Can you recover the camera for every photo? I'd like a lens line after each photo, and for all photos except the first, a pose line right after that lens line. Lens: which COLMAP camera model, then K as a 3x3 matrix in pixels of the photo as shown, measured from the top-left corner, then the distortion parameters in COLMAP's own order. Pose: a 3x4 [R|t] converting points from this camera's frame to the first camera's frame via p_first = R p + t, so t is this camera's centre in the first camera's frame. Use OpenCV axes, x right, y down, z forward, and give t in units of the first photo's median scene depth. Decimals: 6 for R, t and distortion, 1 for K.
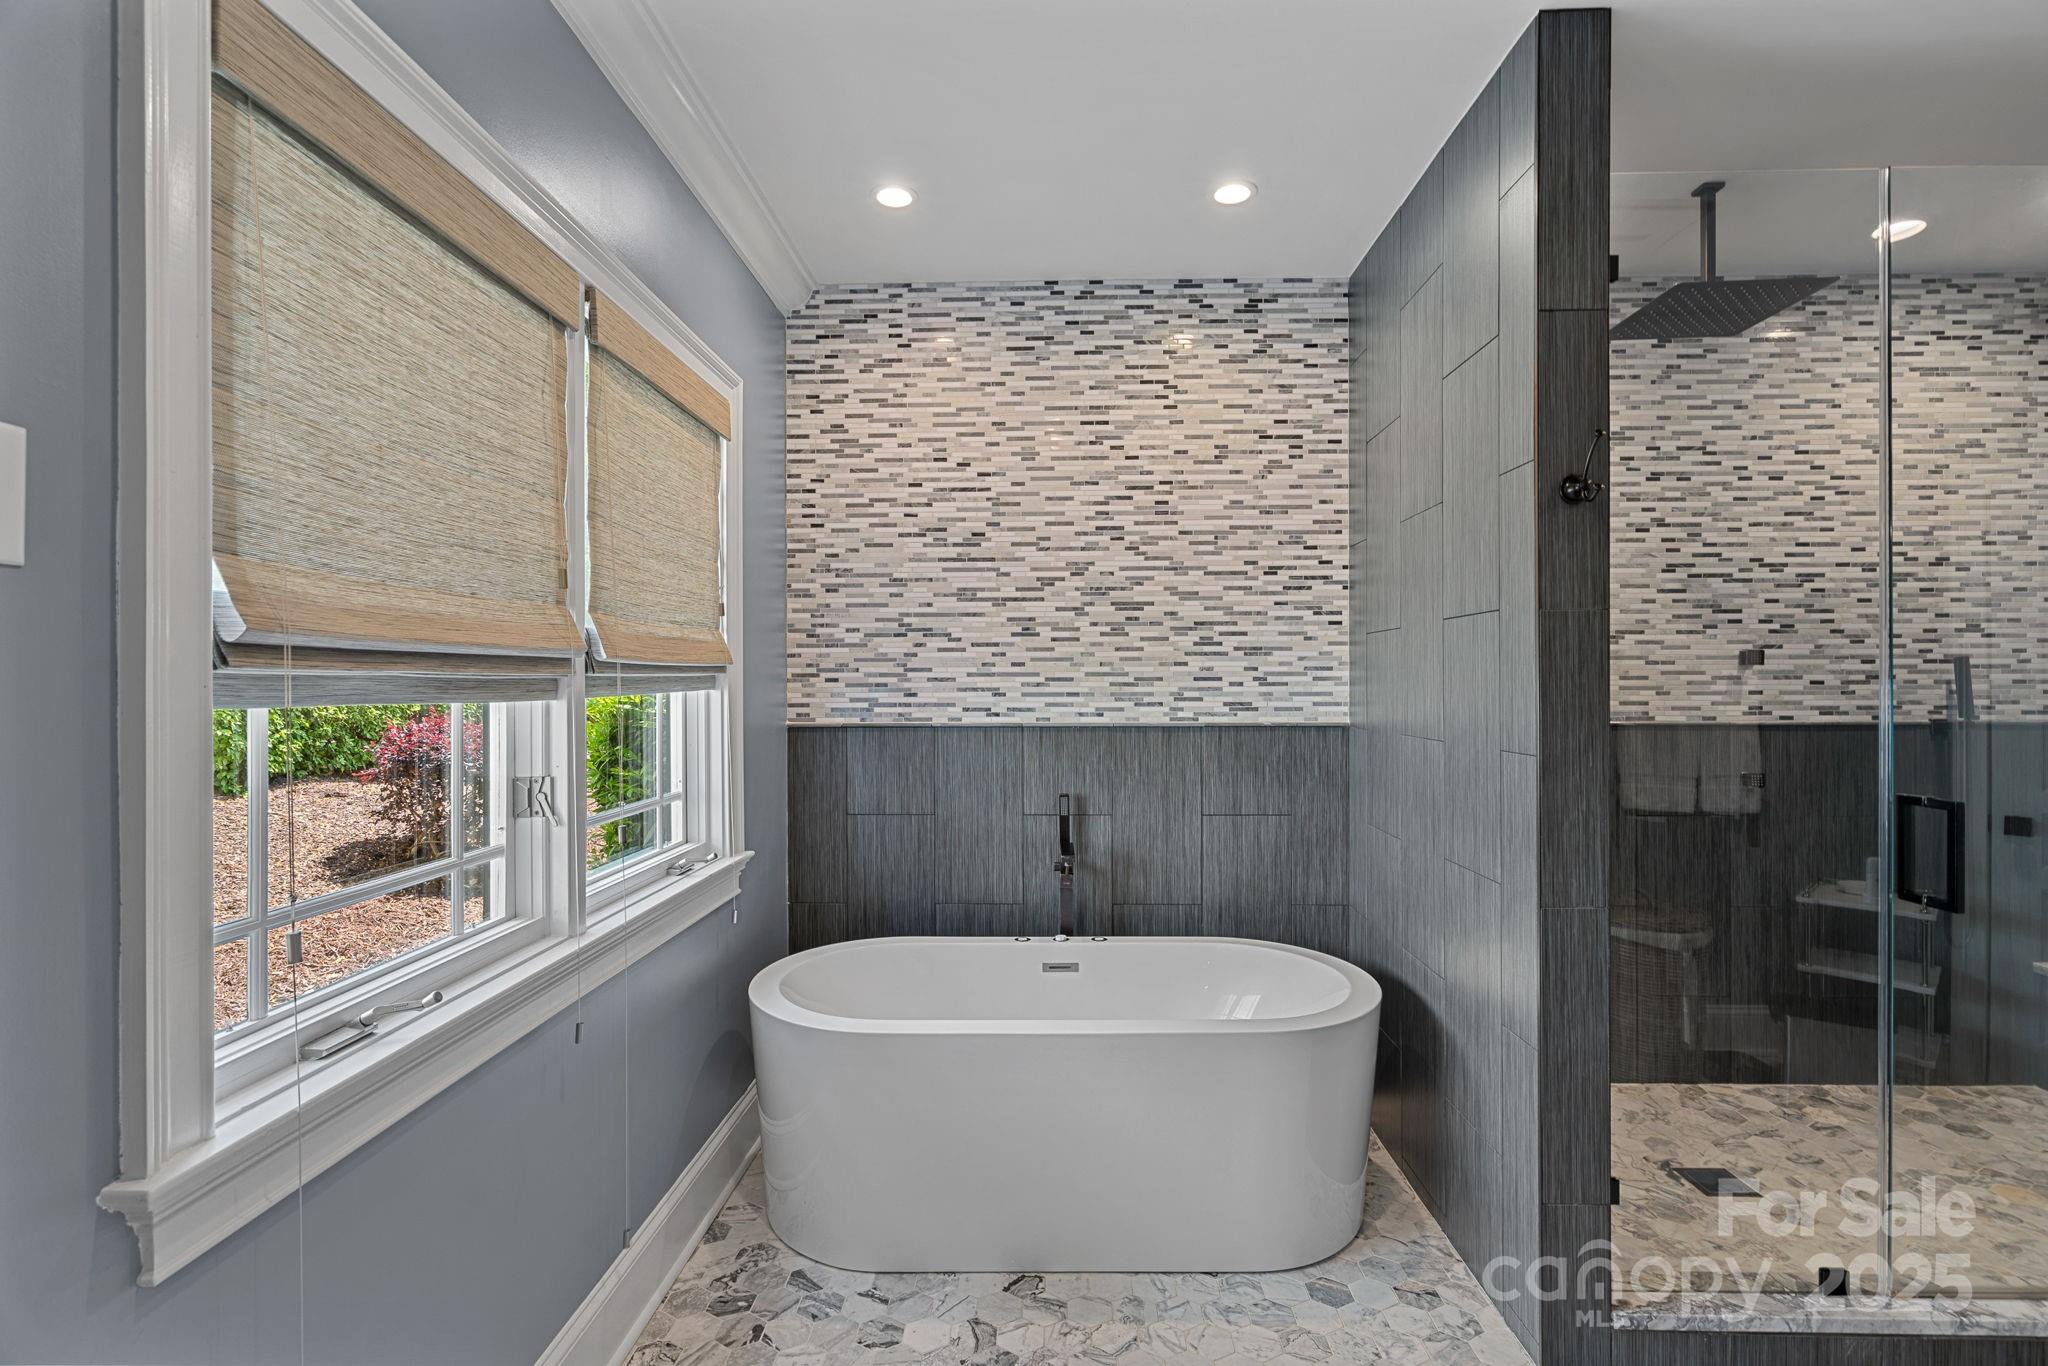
lens RADIAL K [[931.2, 0, 1025.8], [0, 931.2, 690.0], [0, 0, 1]] dist [-0.001136, -0.000390]
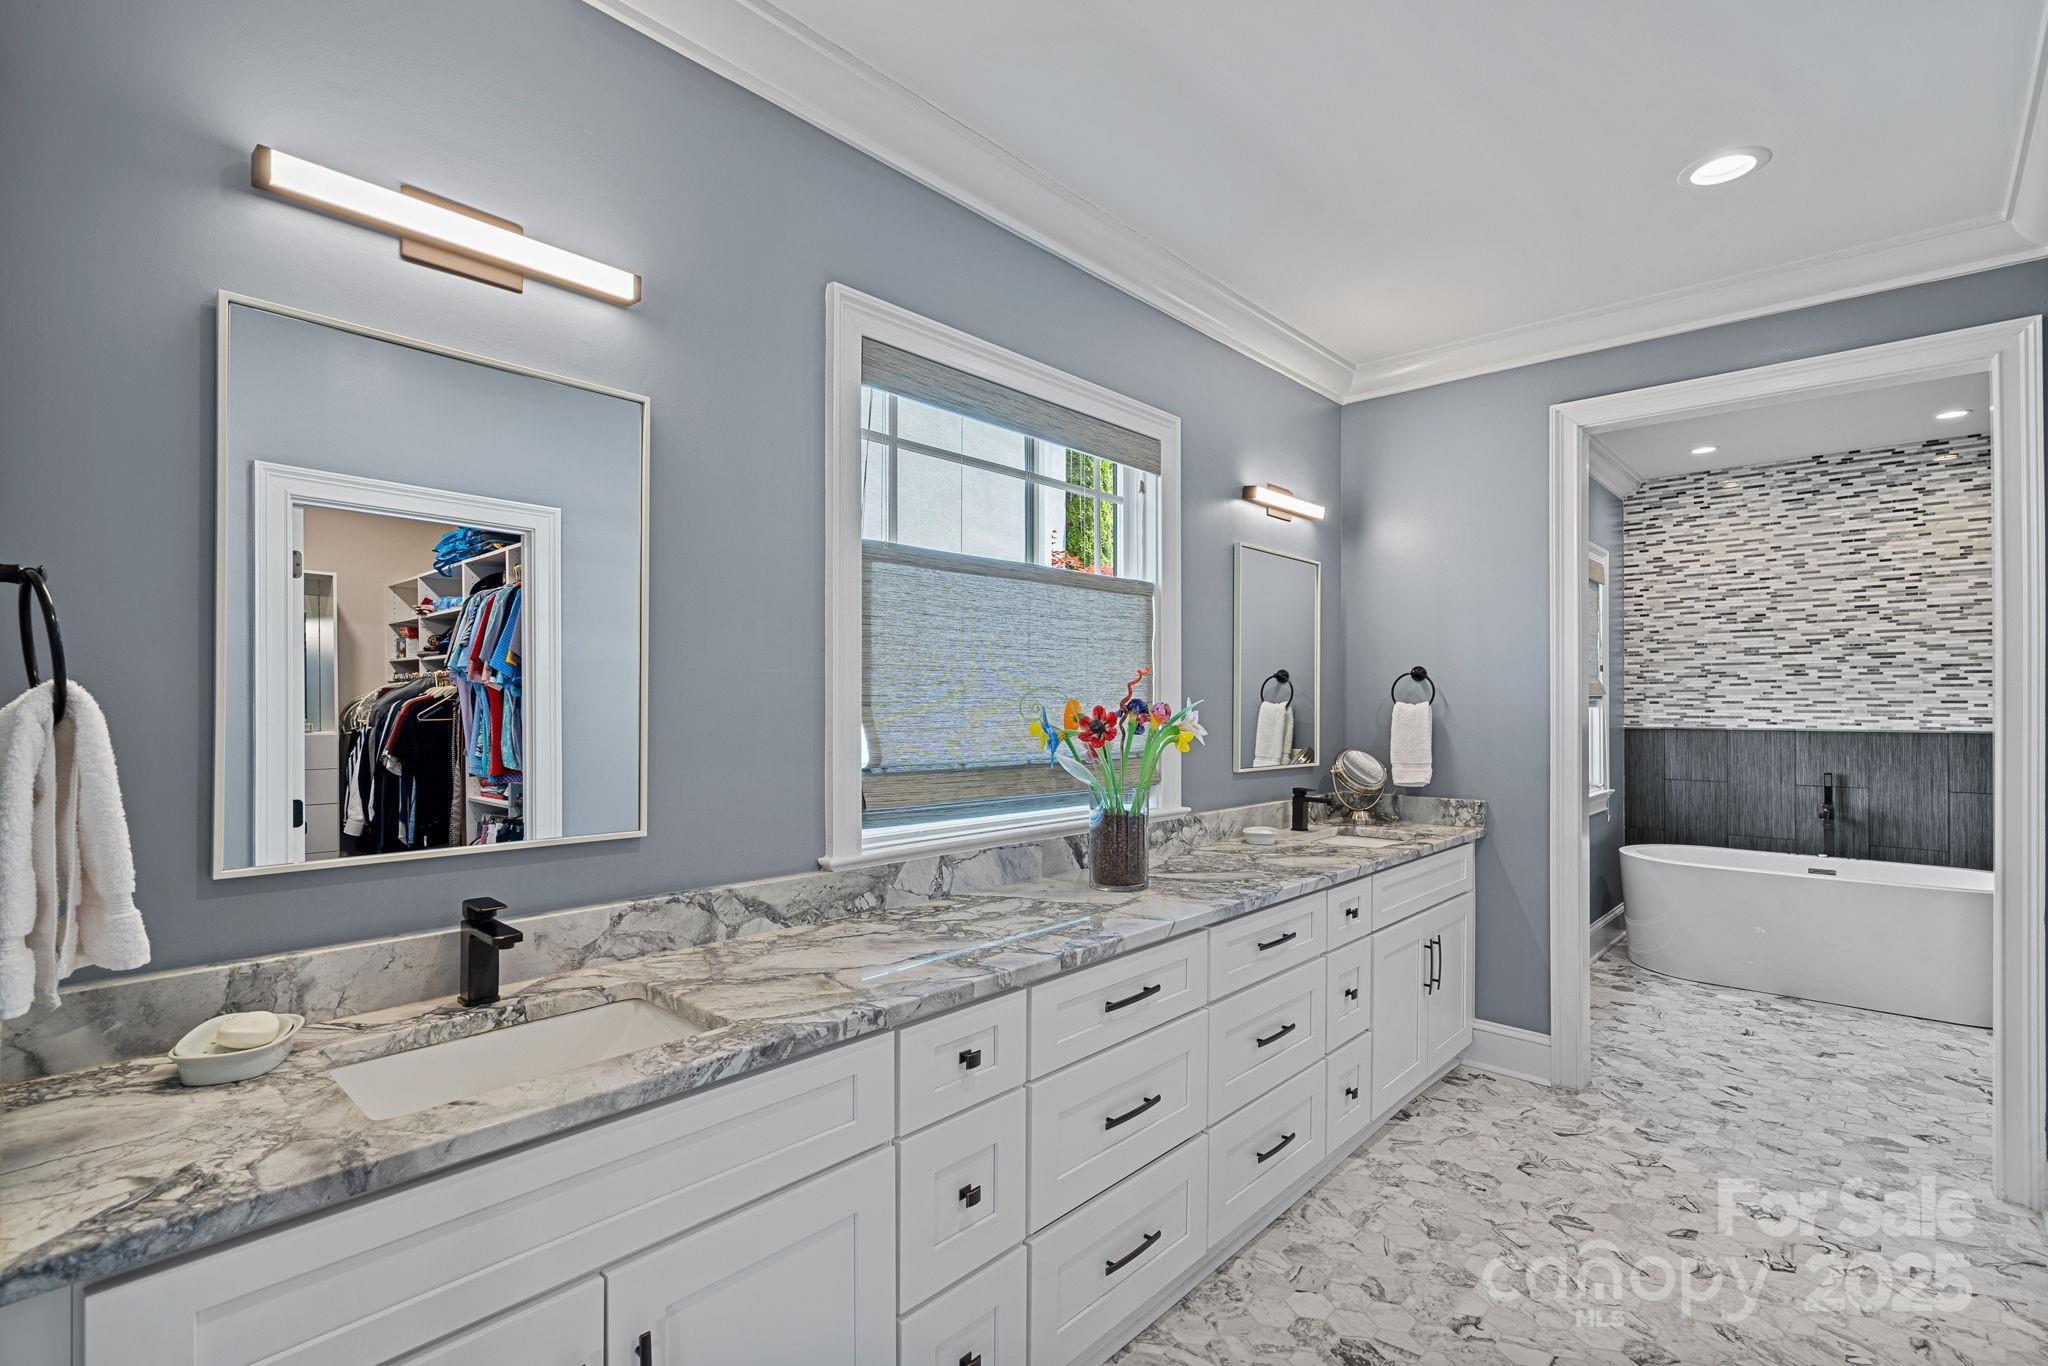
lens RADIAL K [[931.2, 0, 1017.5], [0, 931.2, 700.3], [0, 0, 1]] dist [-0.001136, -0.000390]
pose [[0.748766, -0.001042, -0.662833, 0.057192], [-0.001517, 0.999993, -0.003286, -0.007326], [0.662833, 0.003466, 0.748760, -1.128901]]
